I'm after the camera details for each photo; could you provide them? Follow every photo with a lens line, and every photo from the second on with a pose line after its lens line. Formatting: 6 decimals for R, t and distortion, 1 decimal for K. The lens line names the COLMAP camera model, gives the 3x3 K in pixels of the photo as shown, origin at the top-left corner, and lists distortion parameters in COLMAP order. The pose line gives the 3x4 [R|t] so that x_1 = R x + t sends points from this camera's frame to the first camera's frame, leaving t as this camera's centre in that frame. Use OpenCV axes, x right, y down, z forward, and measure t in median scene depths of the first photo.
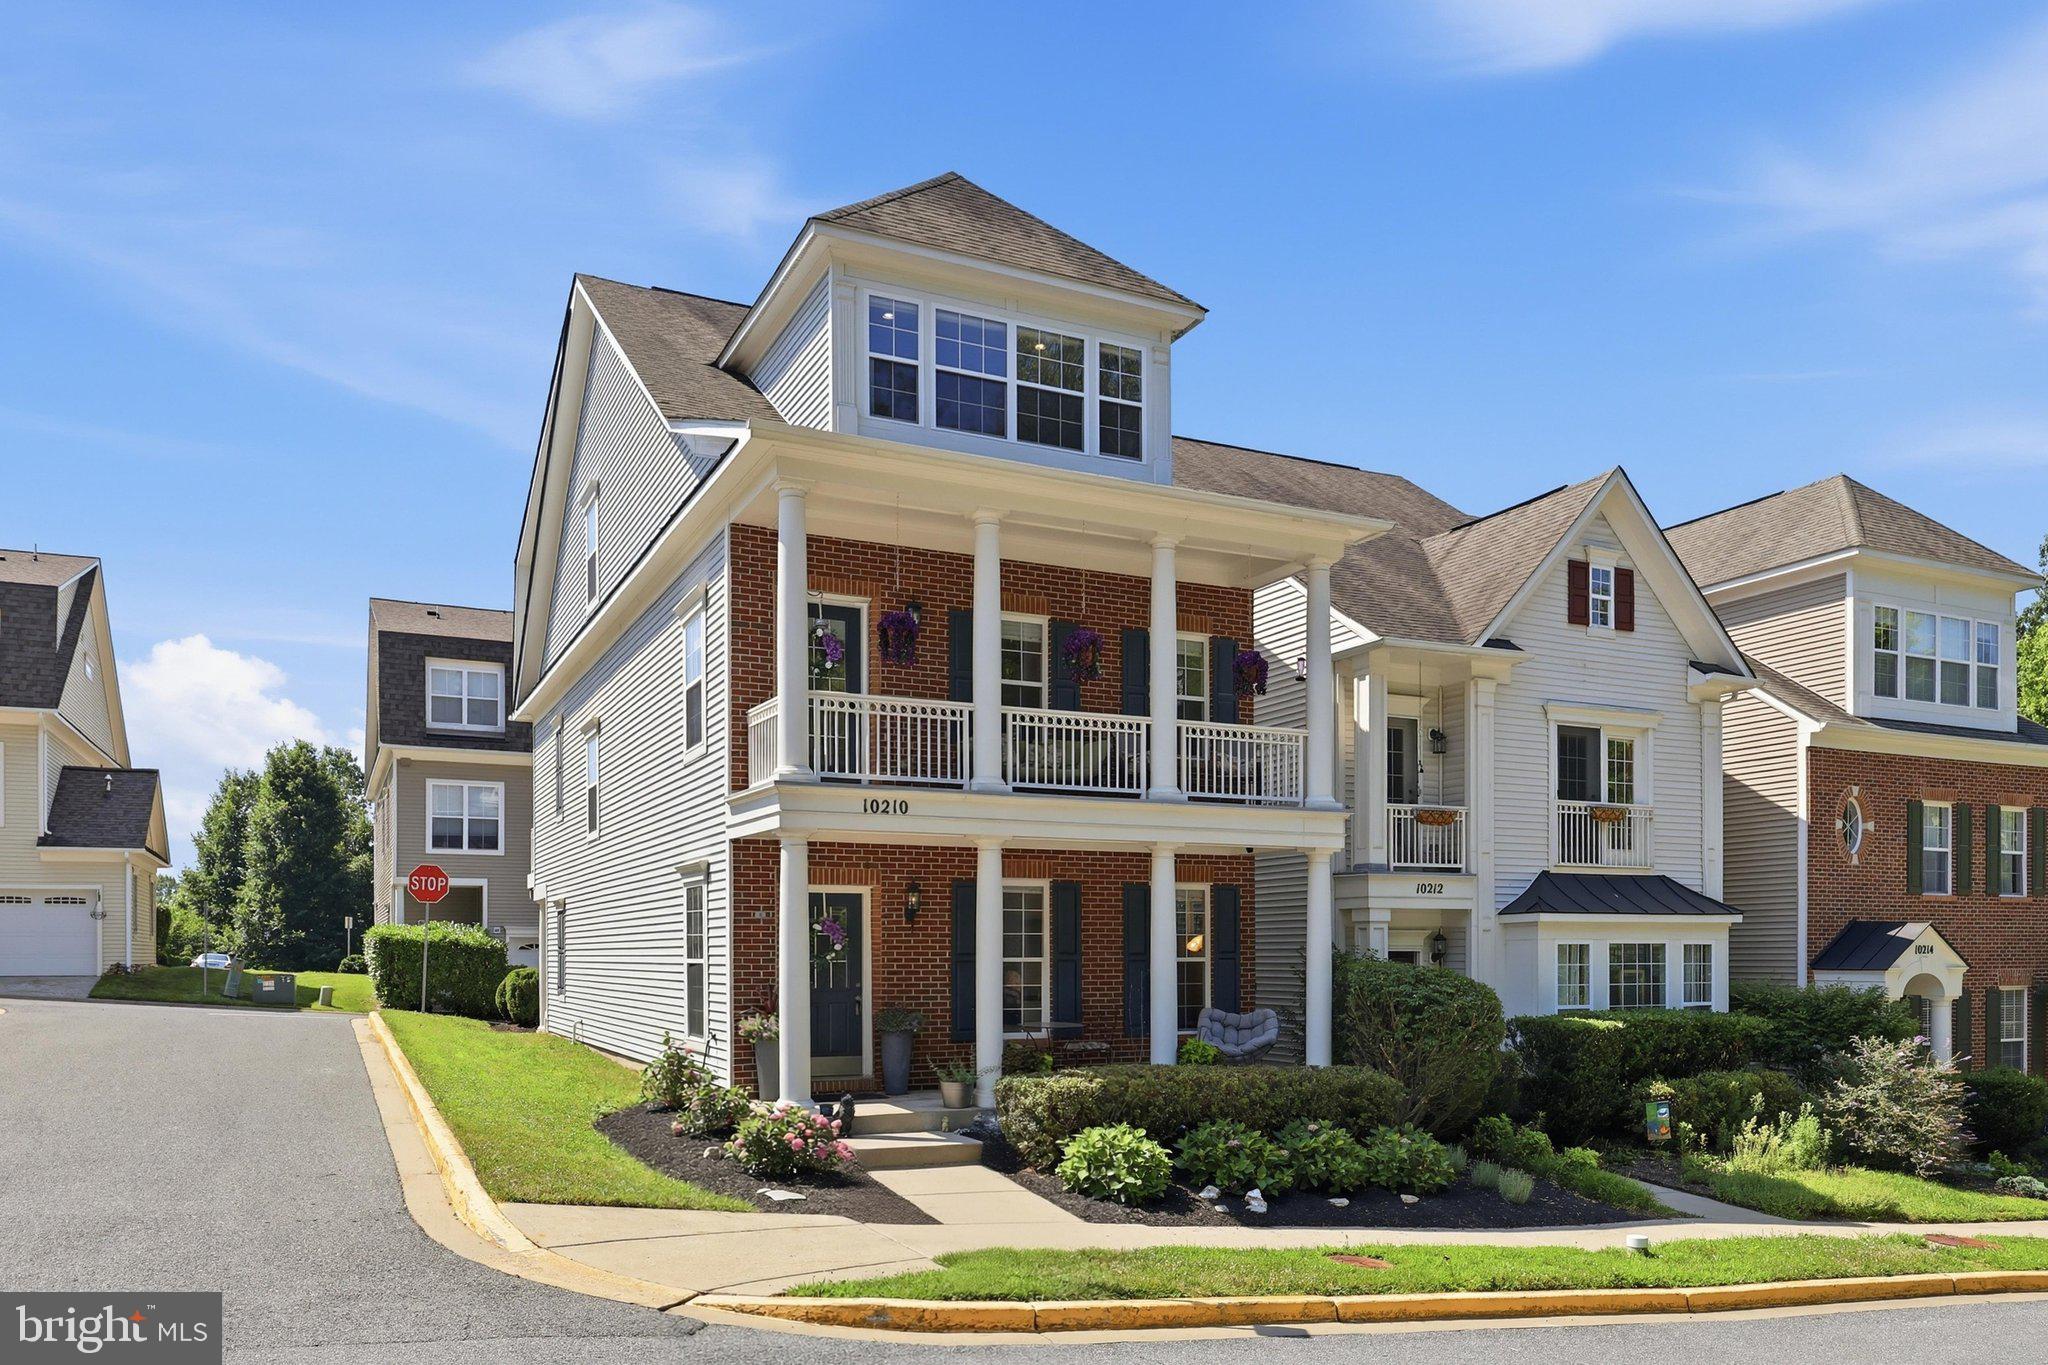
lens RADIAL K [[1564.4, 0, 1182.3], [0, 1564.4, 941.1], [0, 0, 1]] dist [-0.000306, -0.000014]
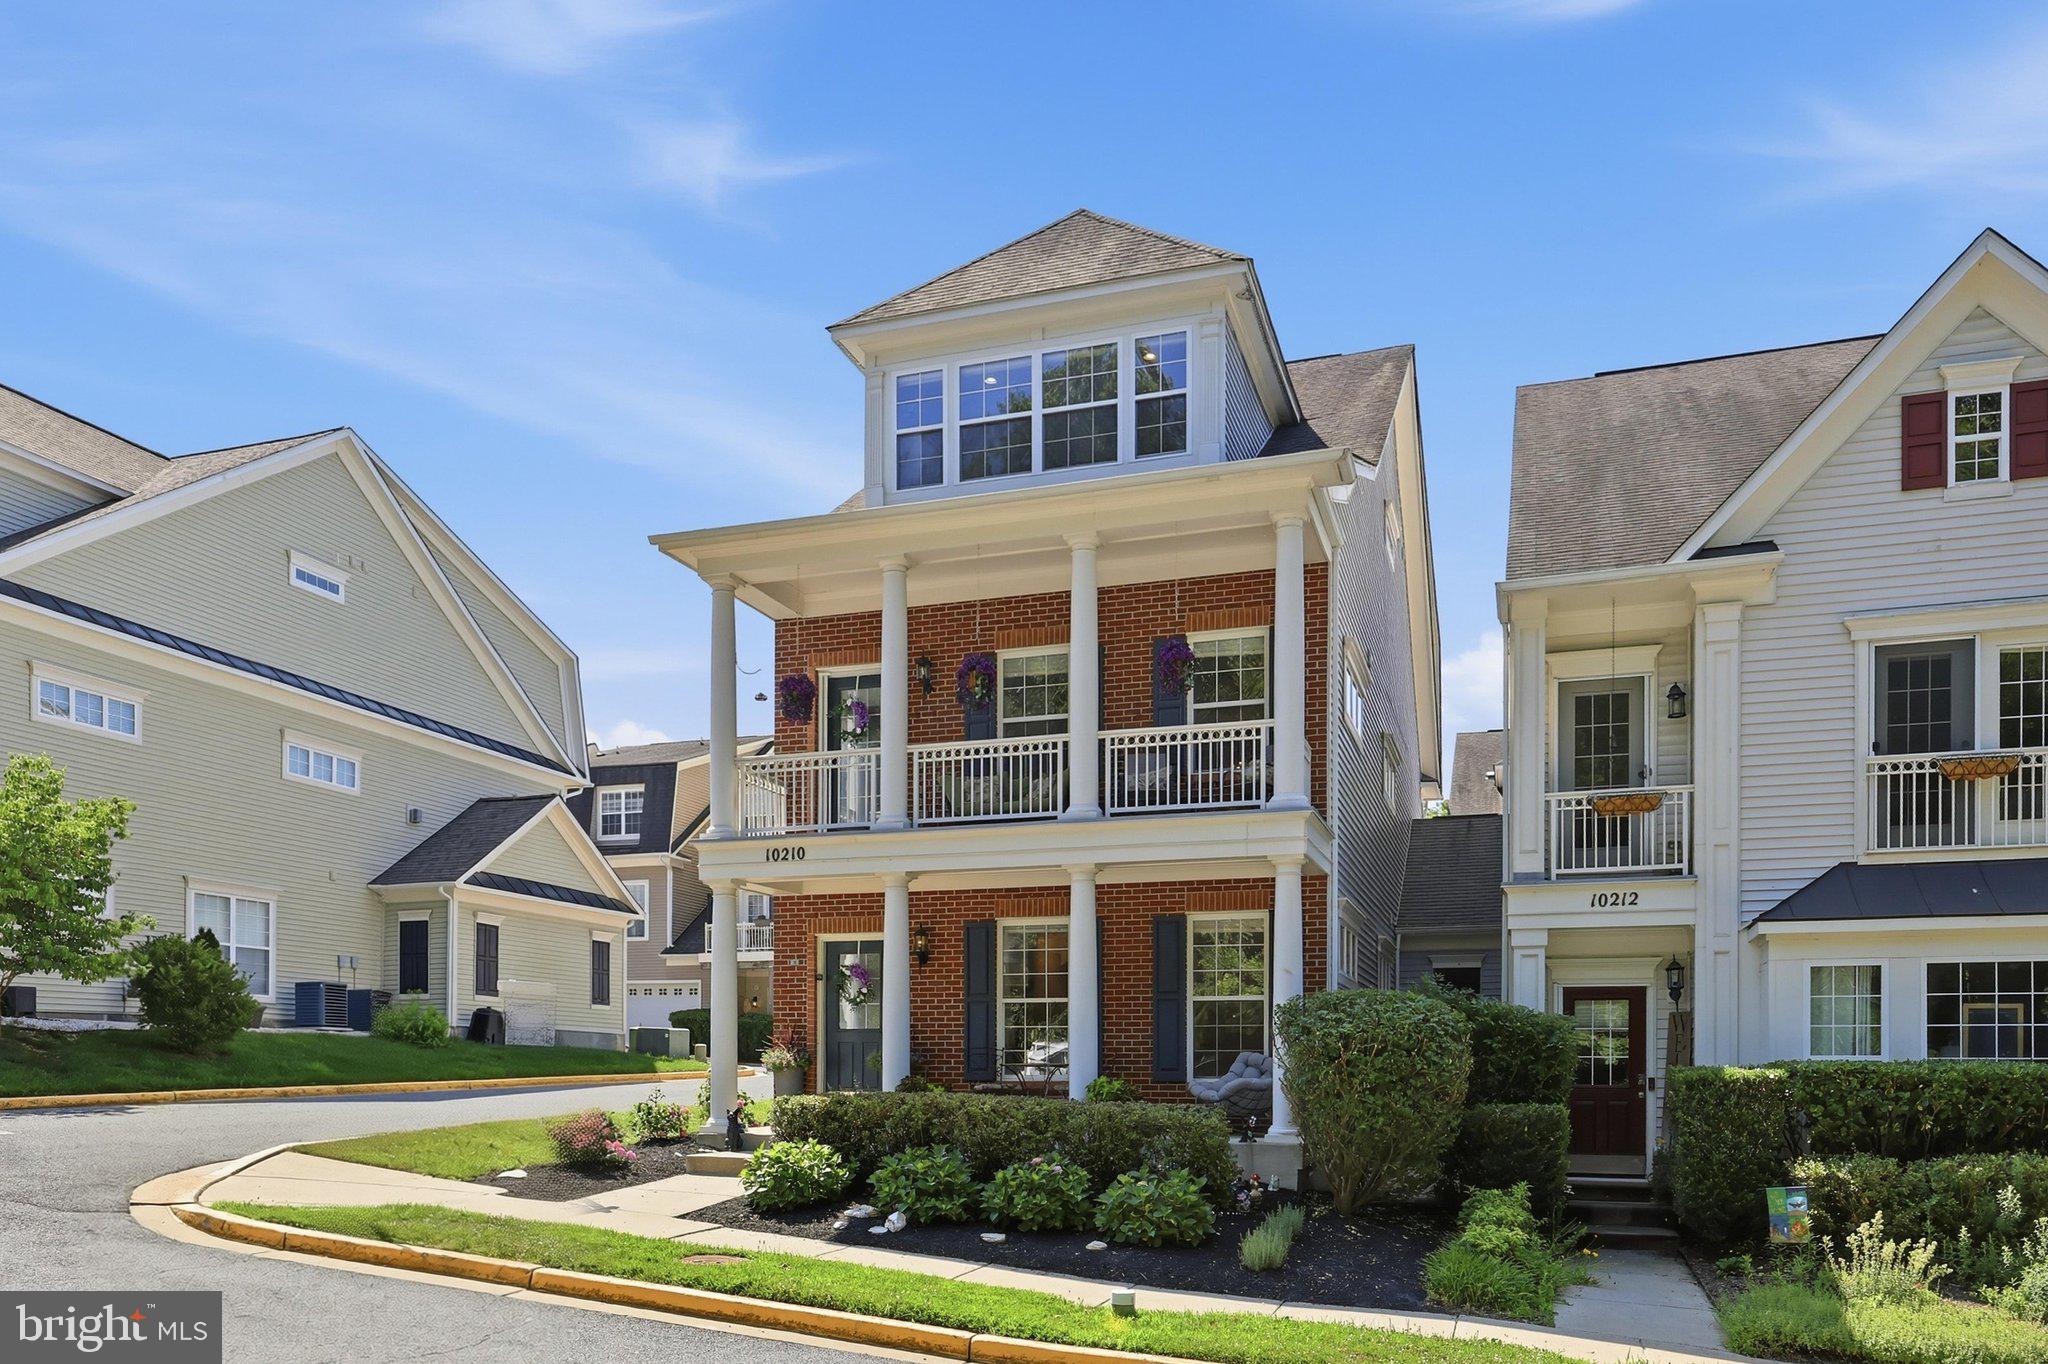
lens RADIAL K [[1646.2, 0, 909.9], [0, 1646.2, 1059.0], [0, 0, 1]] dist [0.003380, 0.003755]
pose [[0.651188, -0.002816, -0.758911, 0.594322], [0.002345, 0.999996, -0.001699, 0.048083], [0.758912, -0.000673, 0.651192, 0.250868]]
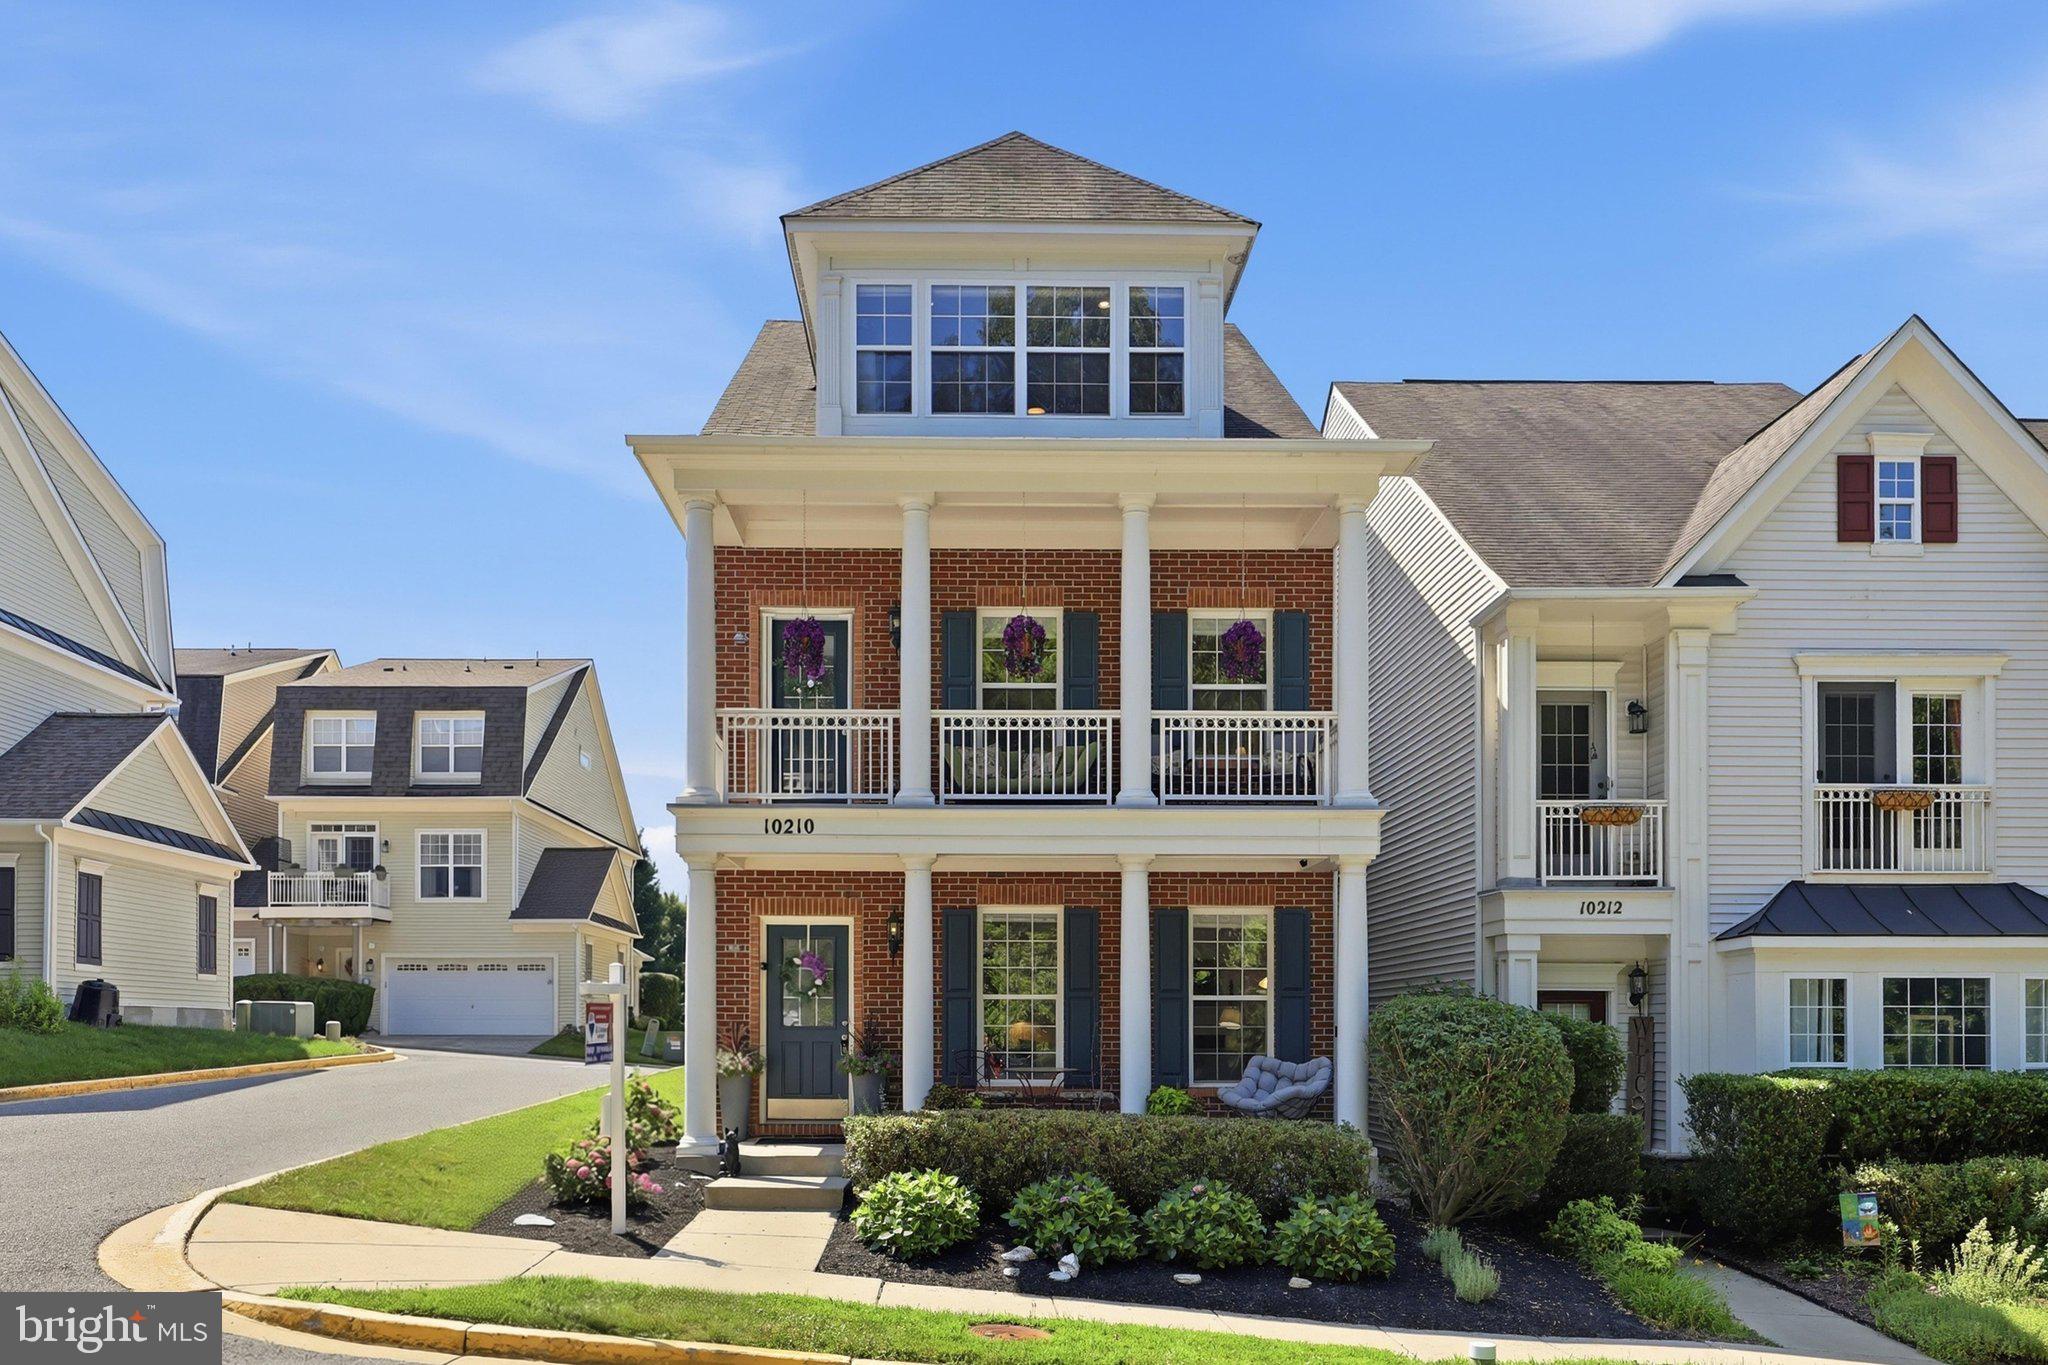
lens RADIAL K [[1751.8, 0, 989.8], [0, 1751.8, 1001.6], [0, 0, 1]] dist [0.001645, -0.002435]
pose [[0.882816, -0.005095, -0.469691, 0.328791], [-0.000149, 0.999938, -0.011128, 0.024550], [0.469718, 0.009895, 0.882761, 0.107556]]
